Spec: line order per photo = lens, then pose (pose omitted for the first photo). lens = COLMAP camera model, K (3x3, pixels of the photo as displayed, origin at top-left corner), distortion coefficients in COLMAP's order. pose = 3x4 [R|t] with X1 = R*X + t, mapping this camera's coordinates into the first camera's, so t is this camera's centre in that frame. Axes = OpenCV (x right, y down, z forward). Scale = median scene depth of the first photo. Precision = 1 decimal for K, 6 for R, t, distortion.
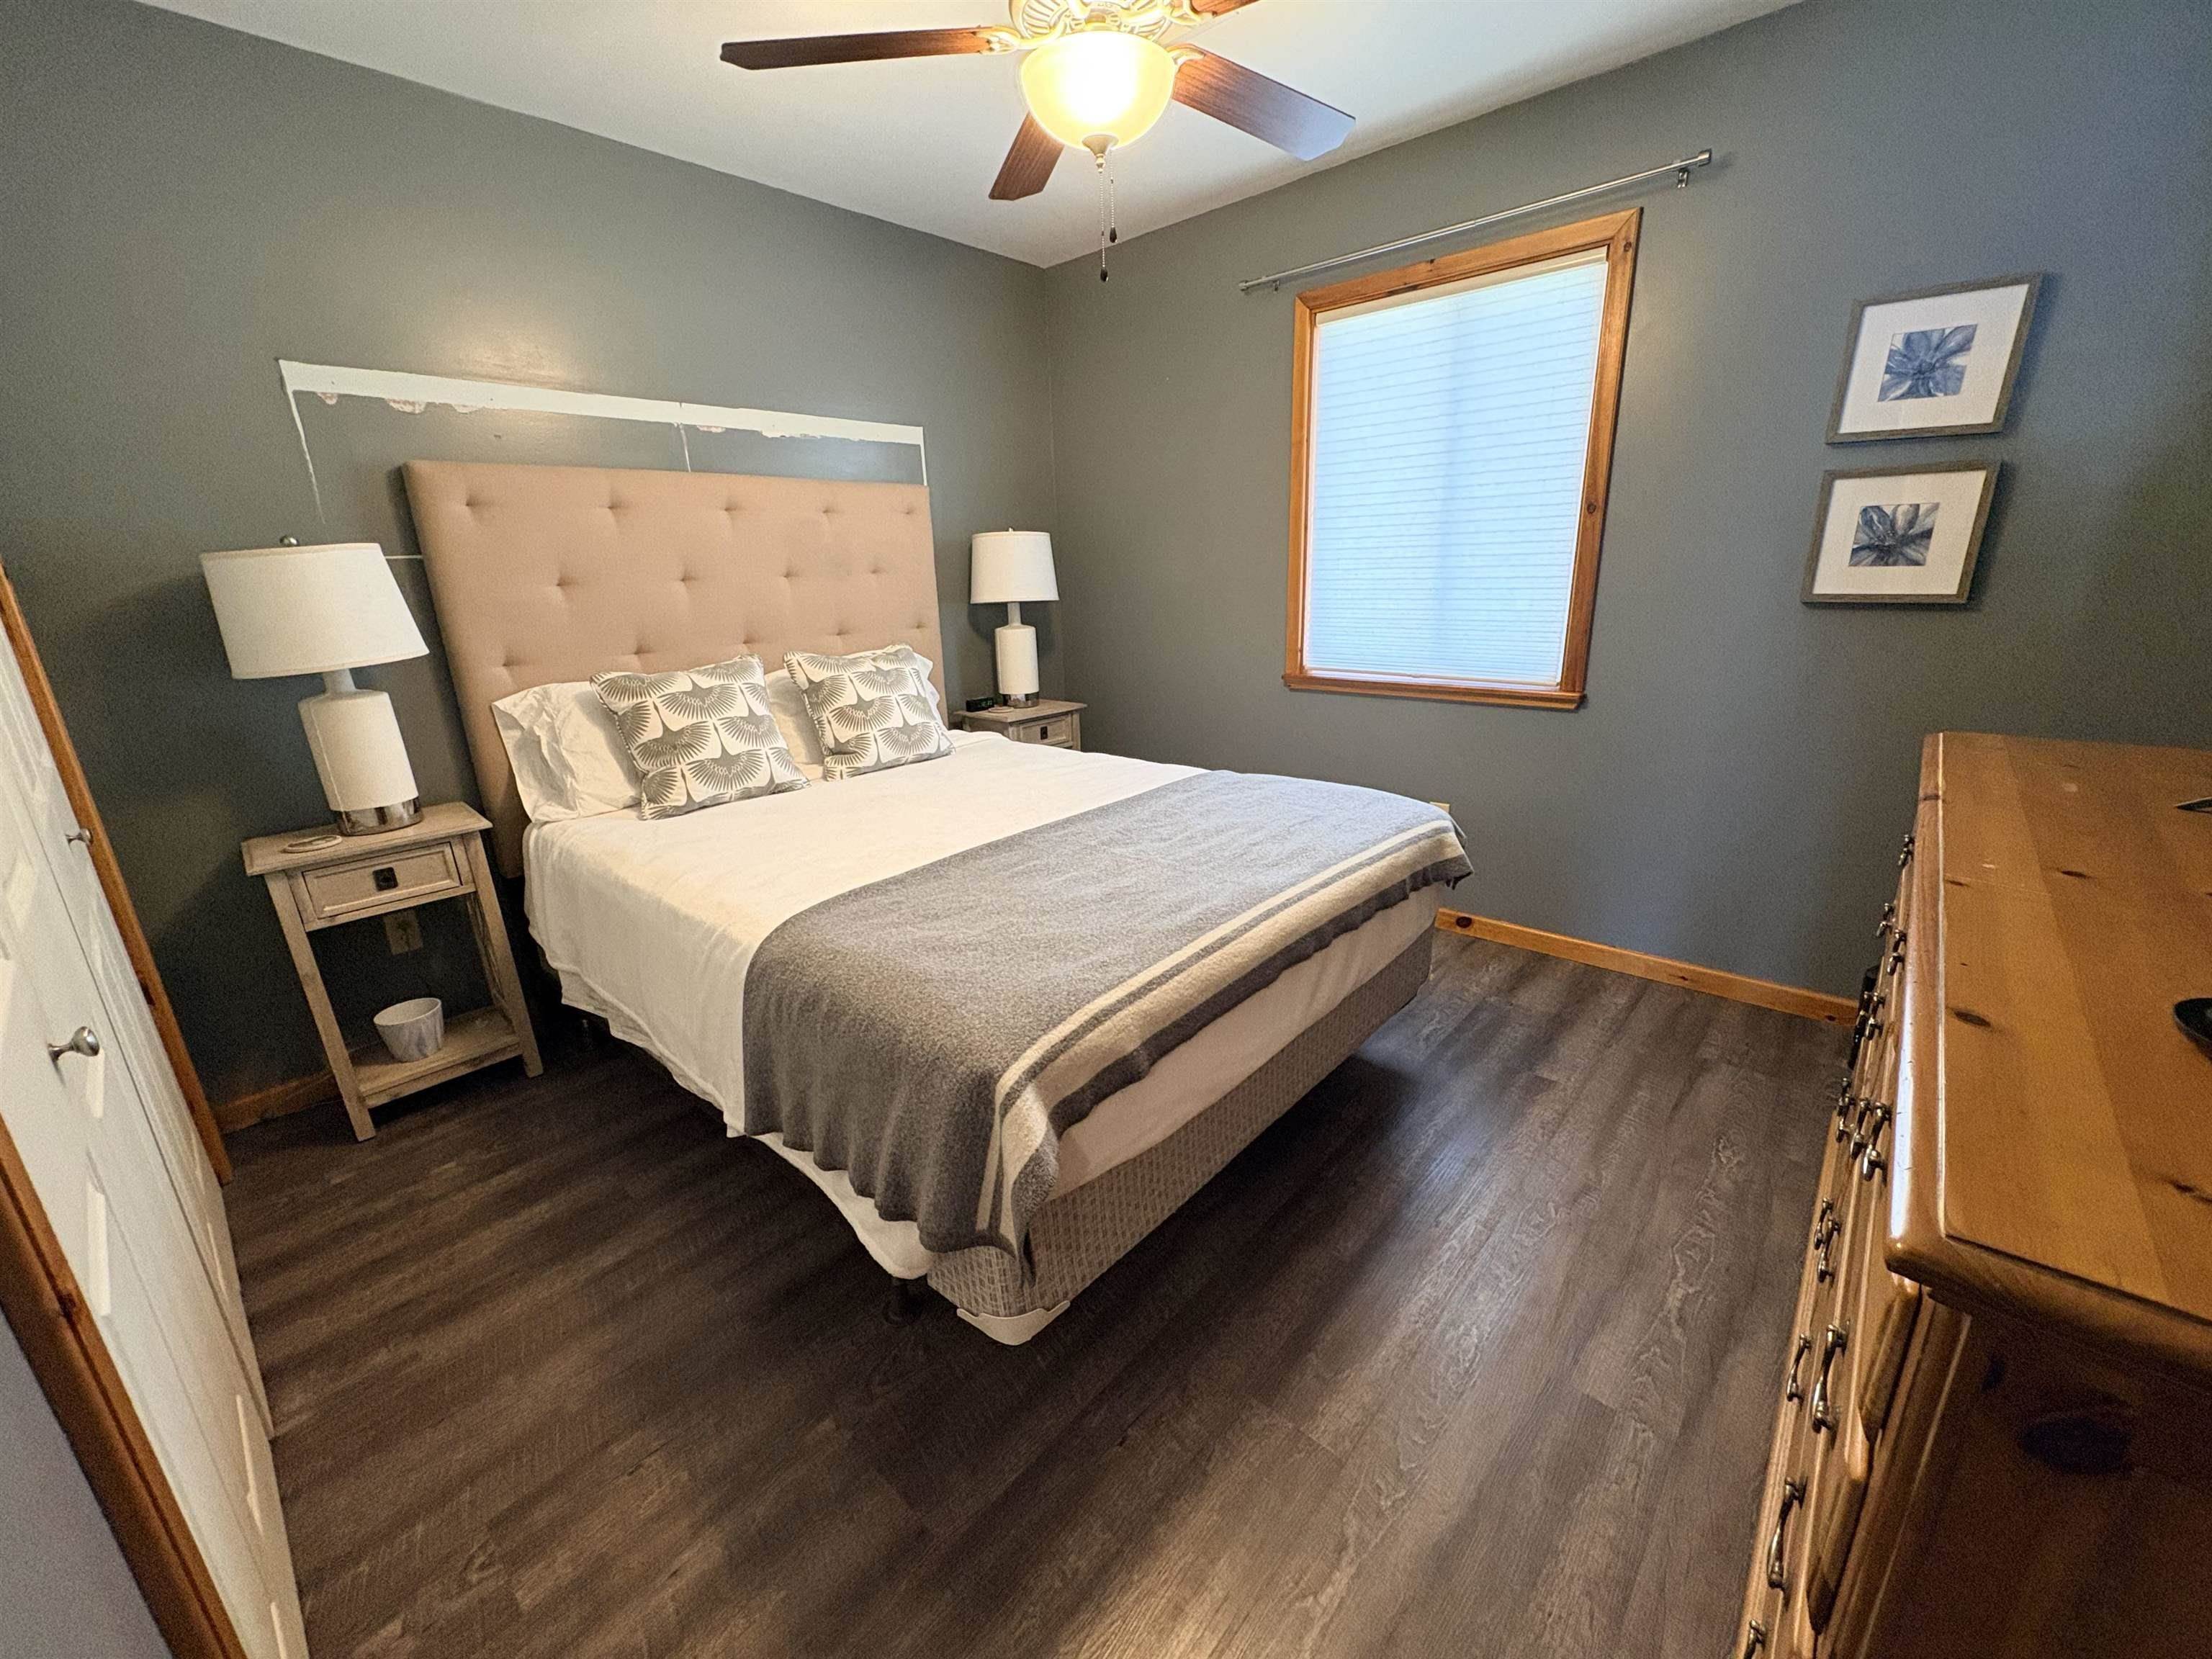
lens RADIAL K [[879.9, 0, 1066.5], [0, 879.9, 861.7], [0, 0, 1]] dist [-0.003230, -0.000073]
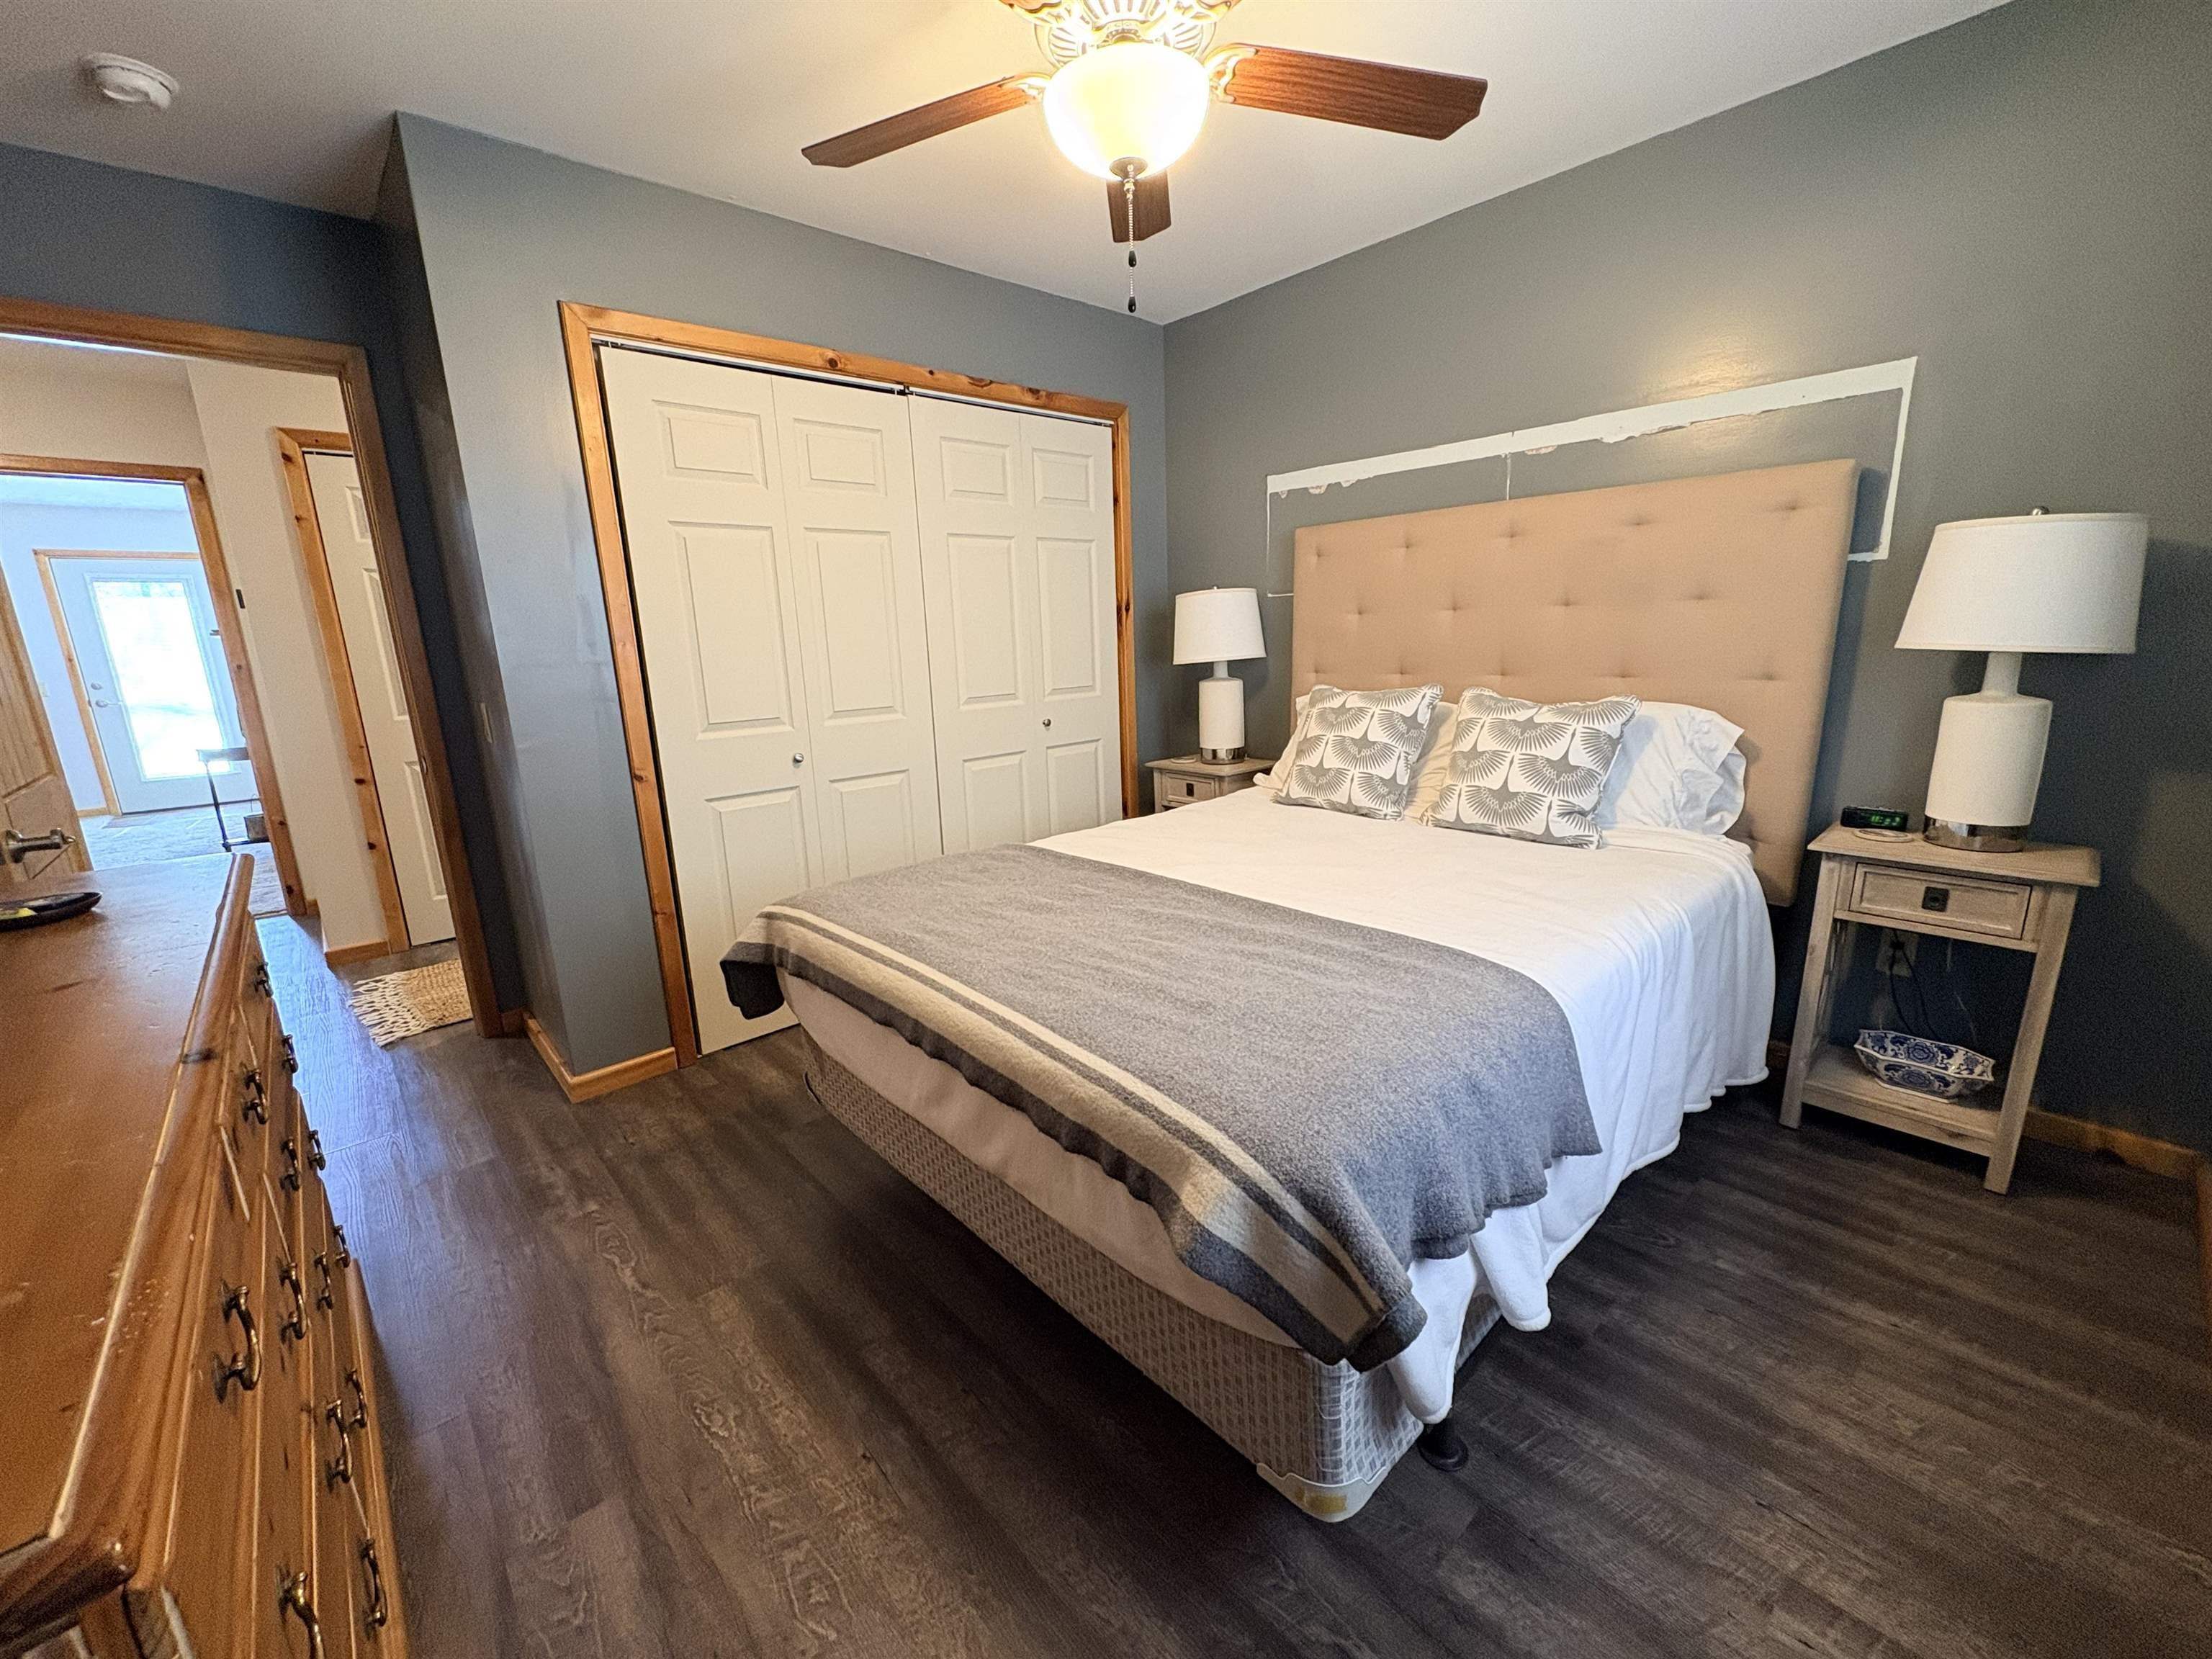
lens RADIAL K [[881.1, 0, 1106.0], [0, 881.1, 829.5], [0, 0, 1]] dist [-0.000867, 0.000421]
pose [[-0.081337, 0.261865, -0.961671, 0.726340], [-0.277793, 0.920677, 0.274198, -0.274405], [0.957191, 0.289448, -0.002141, 0.745939]]
